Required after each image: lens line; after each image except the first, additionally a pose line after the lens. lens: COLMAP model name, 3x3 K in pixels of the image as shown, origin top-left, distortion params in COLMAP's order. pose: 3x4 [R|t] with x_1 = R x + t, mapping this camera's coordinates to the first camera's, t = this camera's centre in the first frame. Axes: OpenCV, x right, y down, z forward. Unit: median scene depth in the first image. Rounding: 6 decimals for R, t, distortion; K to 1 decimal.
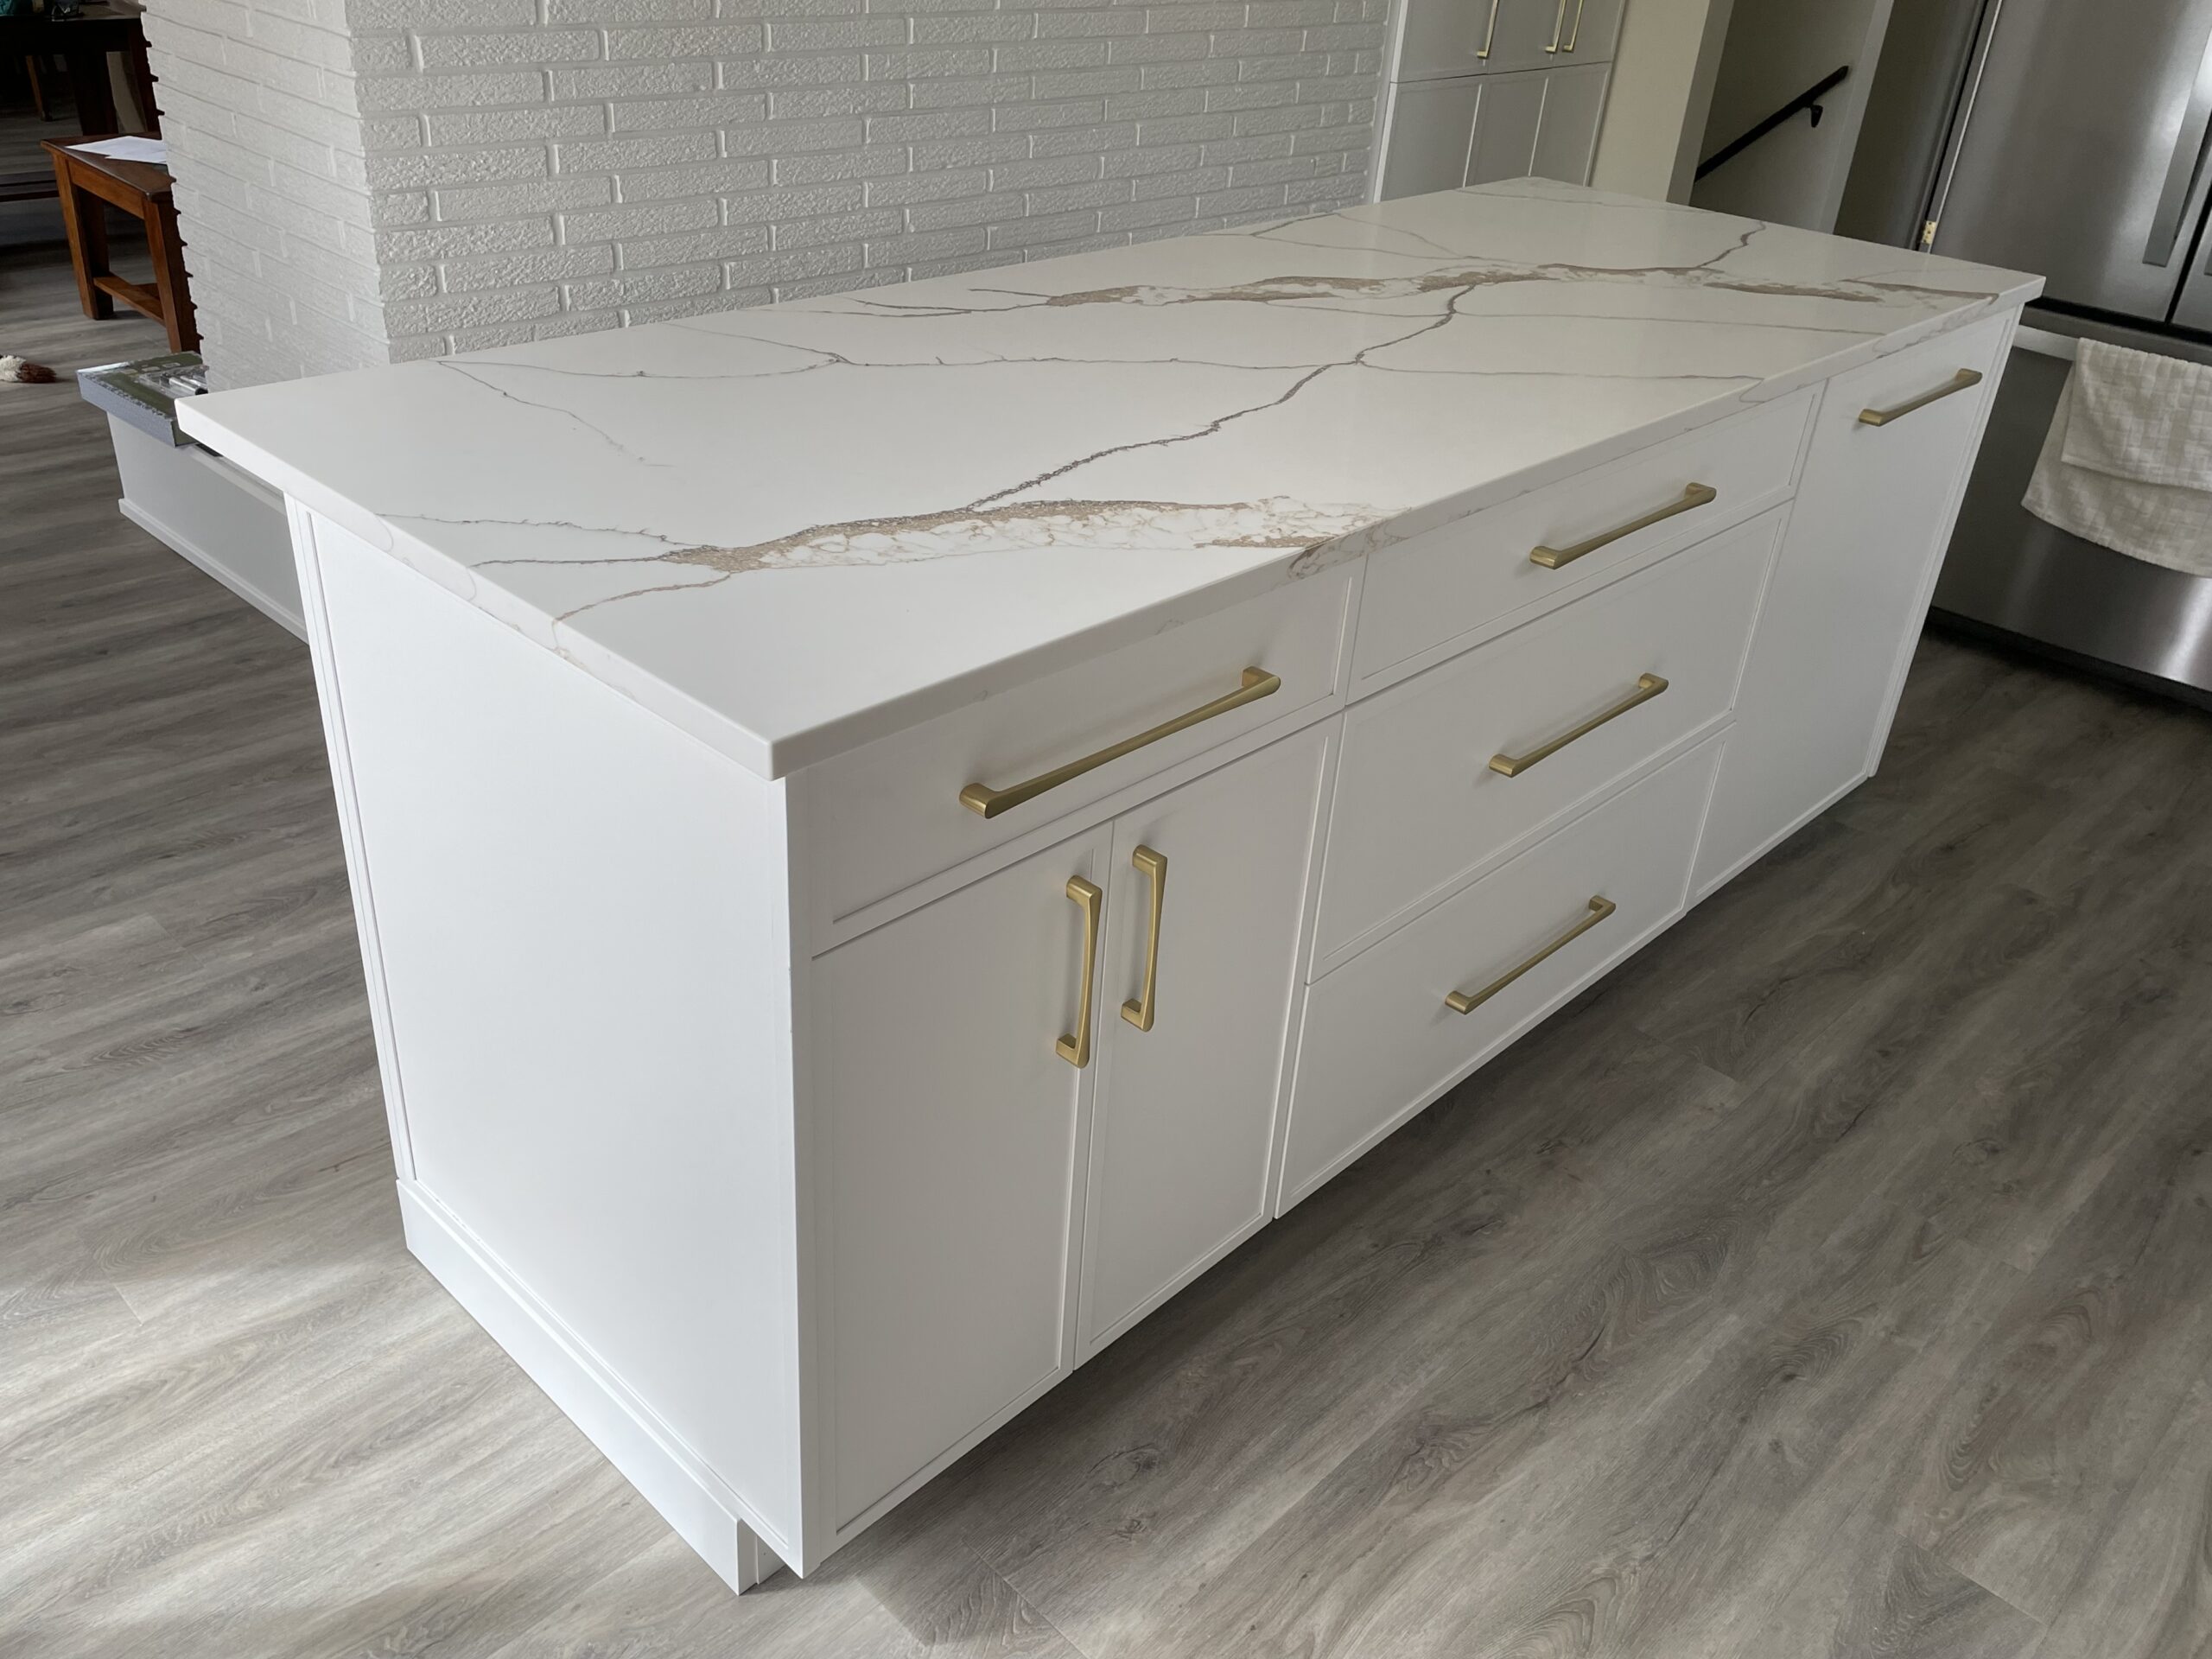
lens RADIAL K [[1791.4, 0, 1115.6], [0, 1791.4, 808.2], [0, 0, 1]] dist [0.078583, -0.002059]
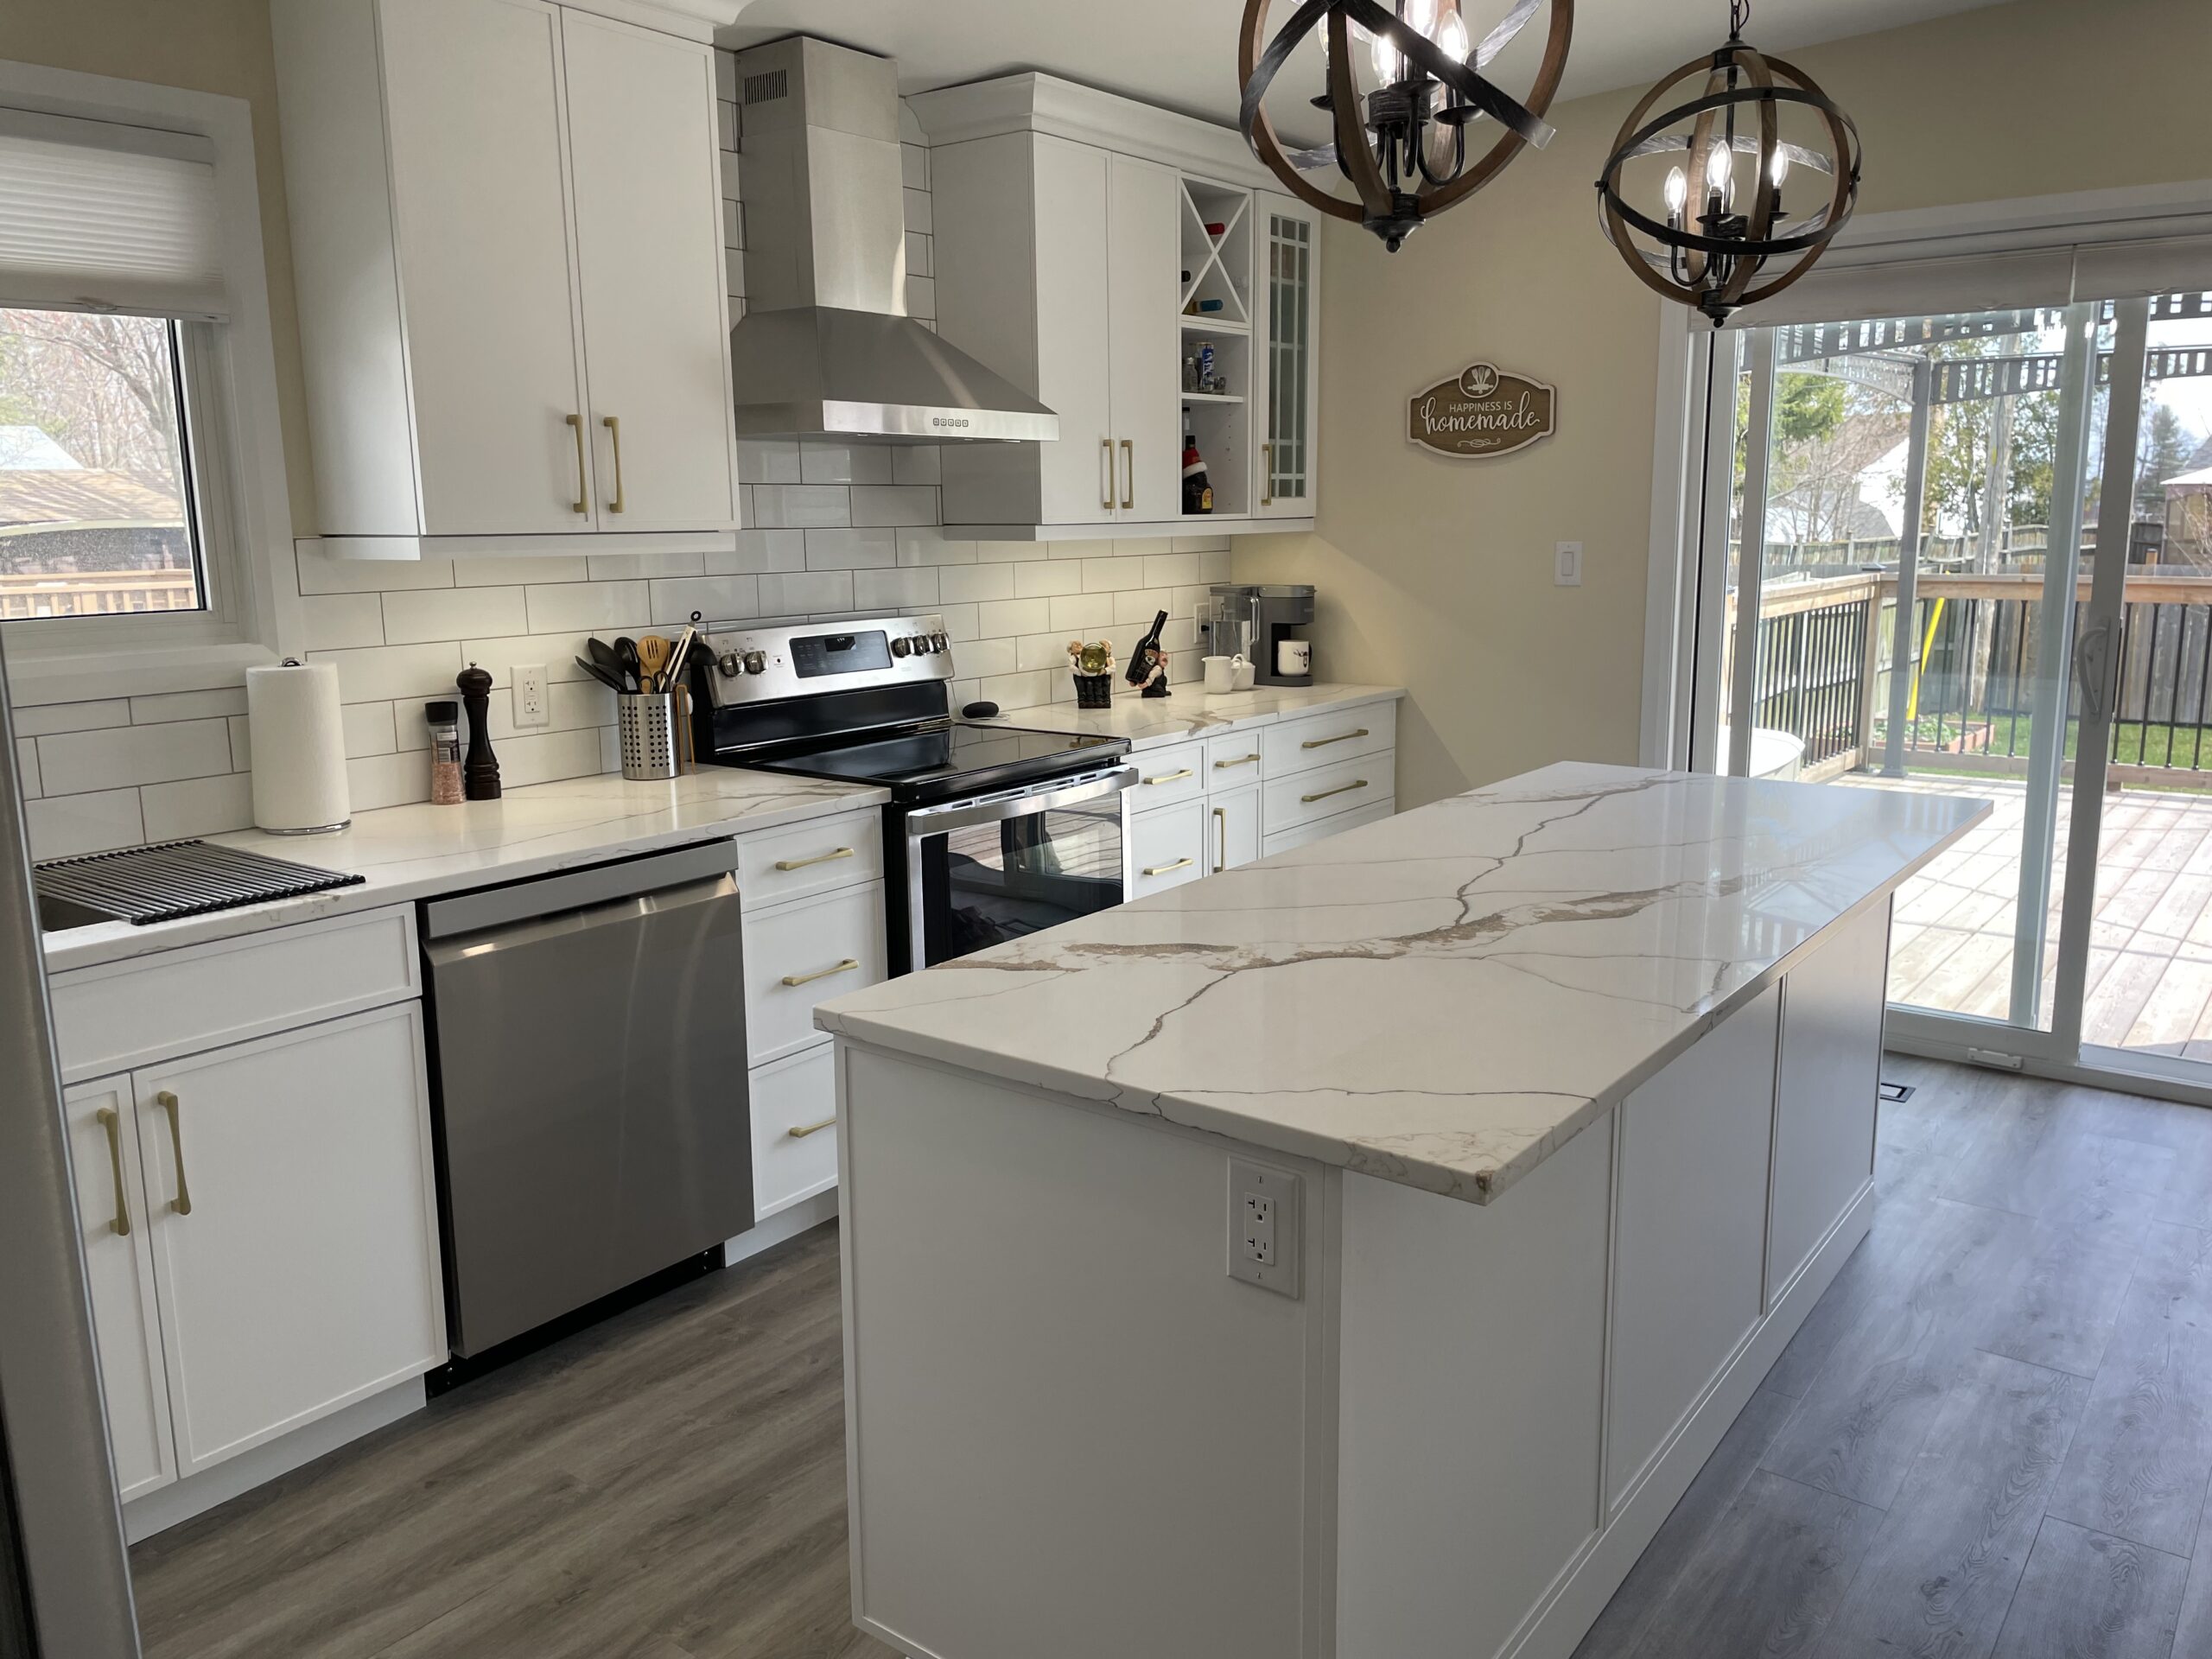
lens RADIAL K [[1665.8, 0, 1117.2], [0, 1665.8, 802.7], [0, 0, 1]] dist [0.092442, -0.118541]
pose [[-0.991683, -0.037933, -0.122987, 0.785481], [-0.107480, 0.769758, 0.629223, -1.423422], [0.070802, 0.637208, -0.767433, 2.562094]]
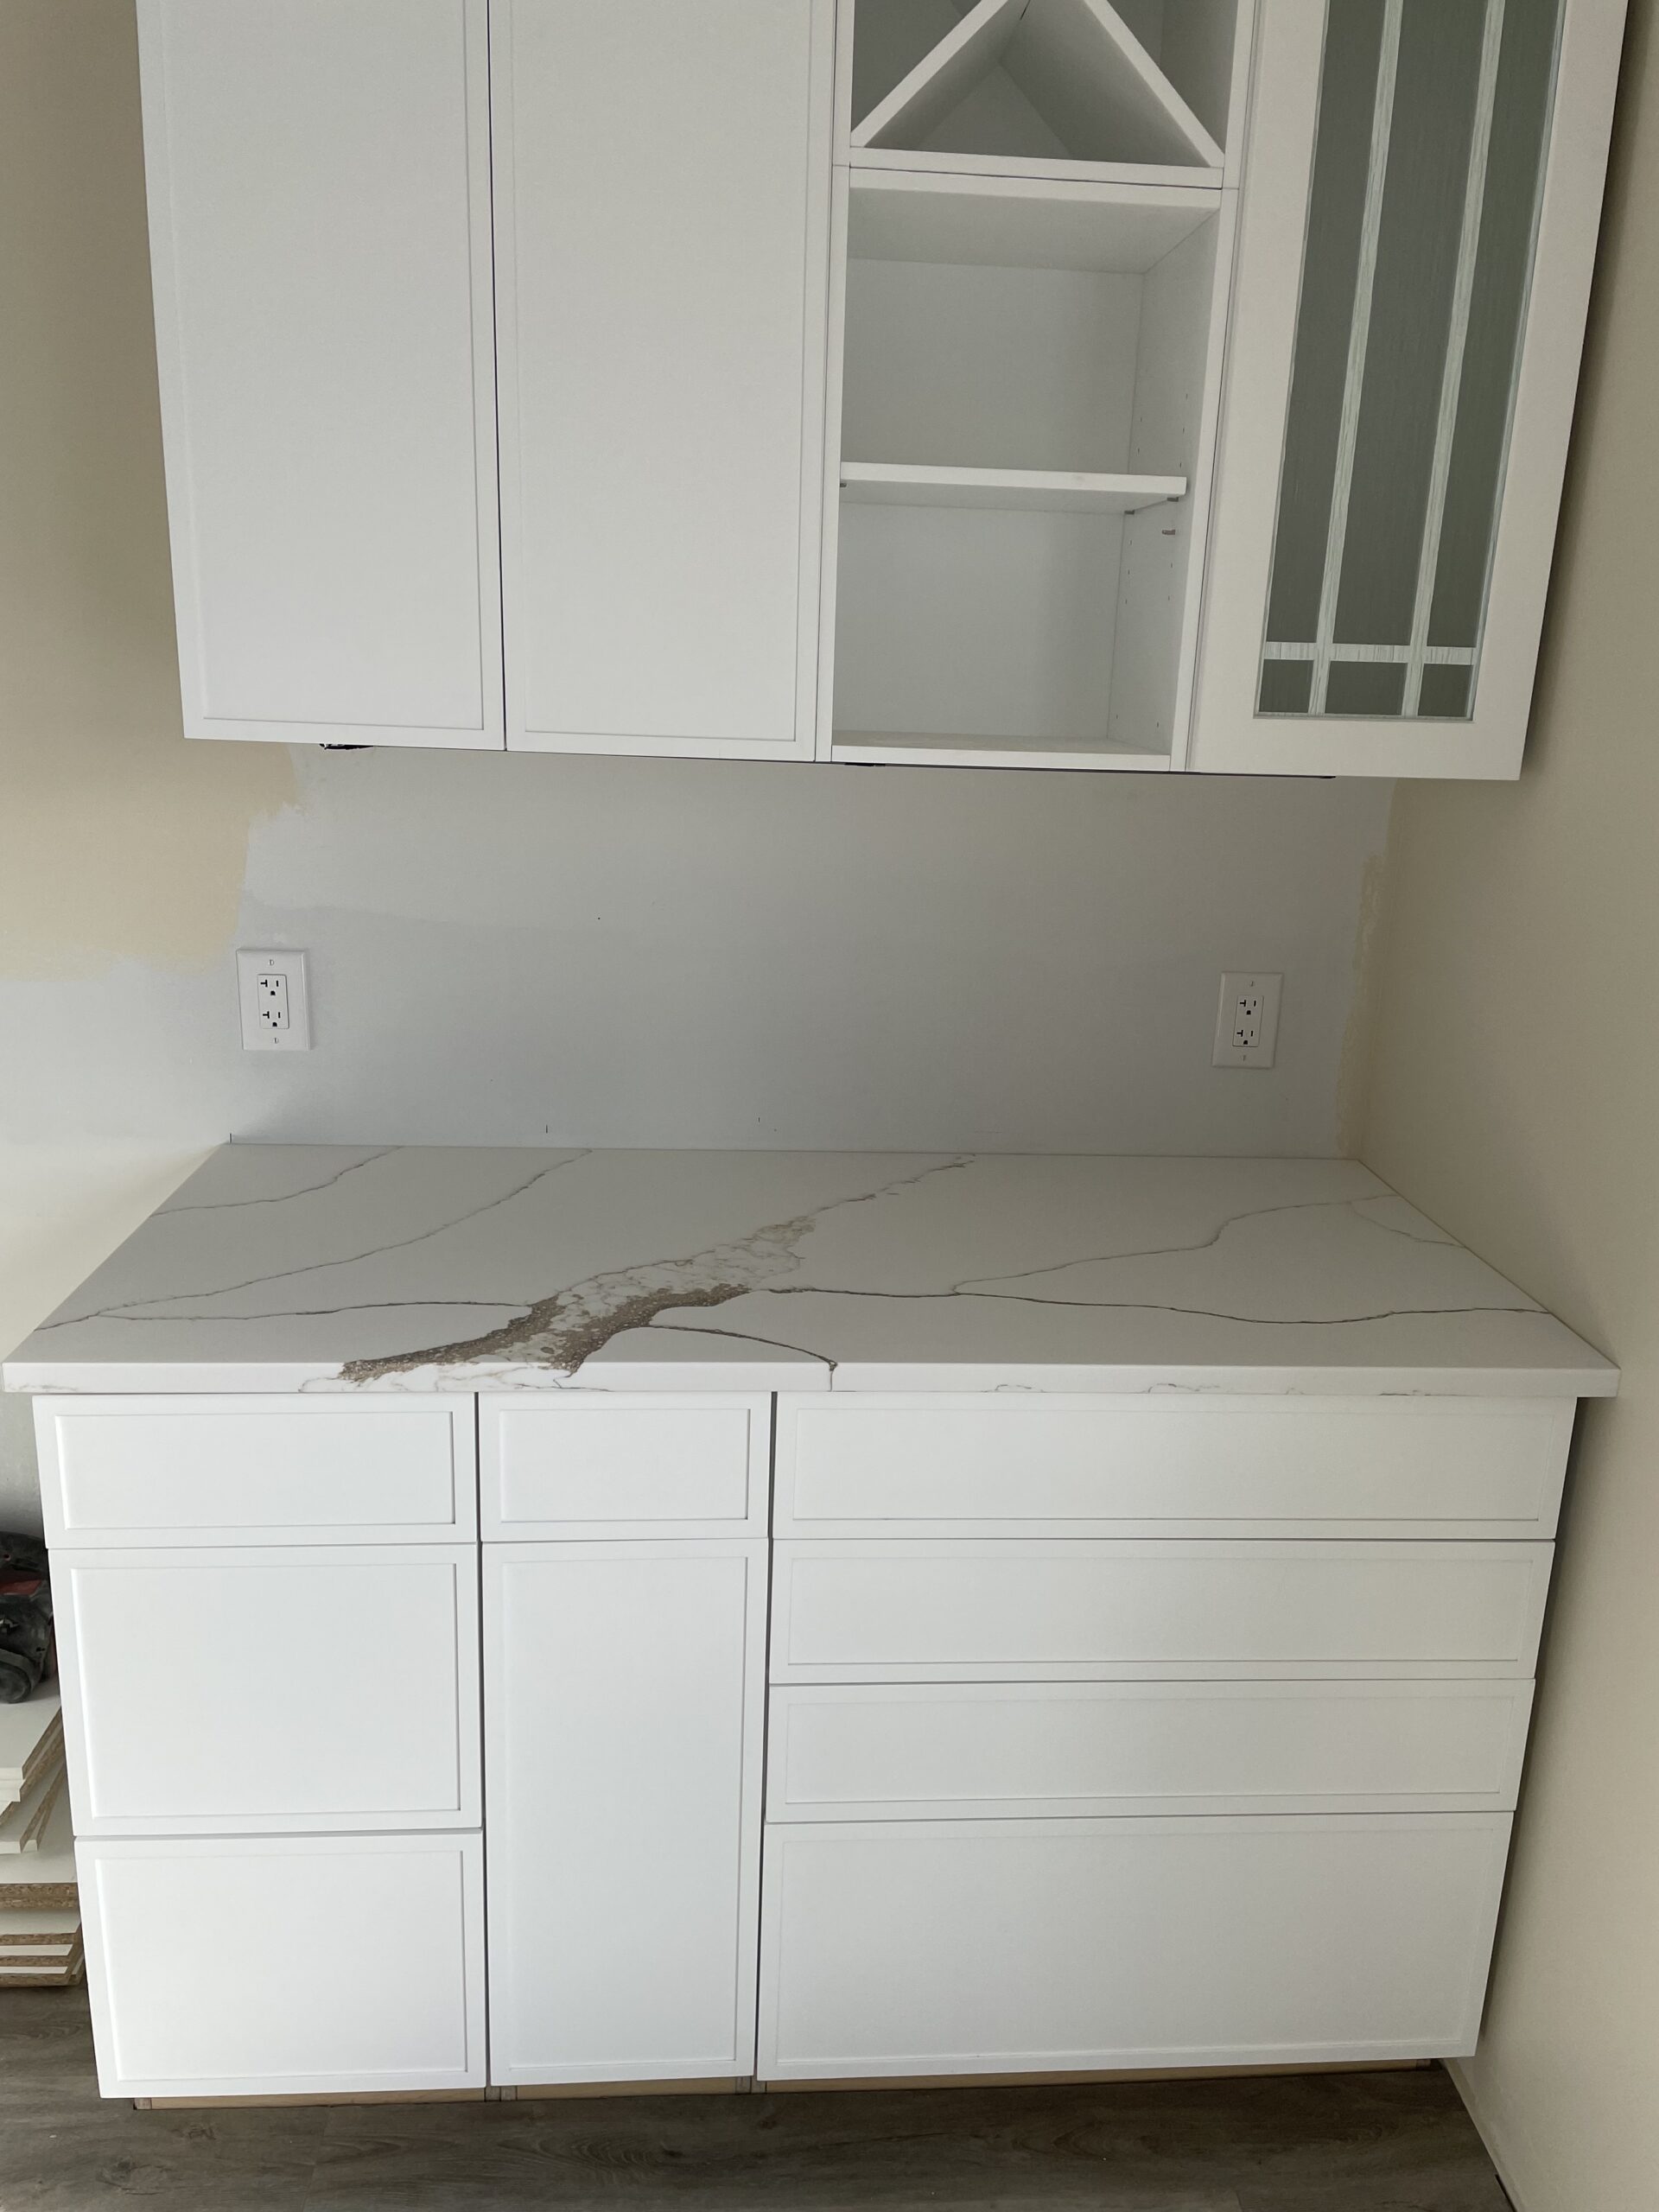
lens RADIAL K [[1665.8, 0, 858.4], [0, 1665.8, 1096.9], [0, 0, 1]] dist [0.092442, -0.118541]
pose [[-0.738131, -0.266861, 0.619636, -0.442758], [0.252908, 0.742020, 0.620841, -0.435604], [-0.625461, 0.614973, -0.480216, 0.564889]]
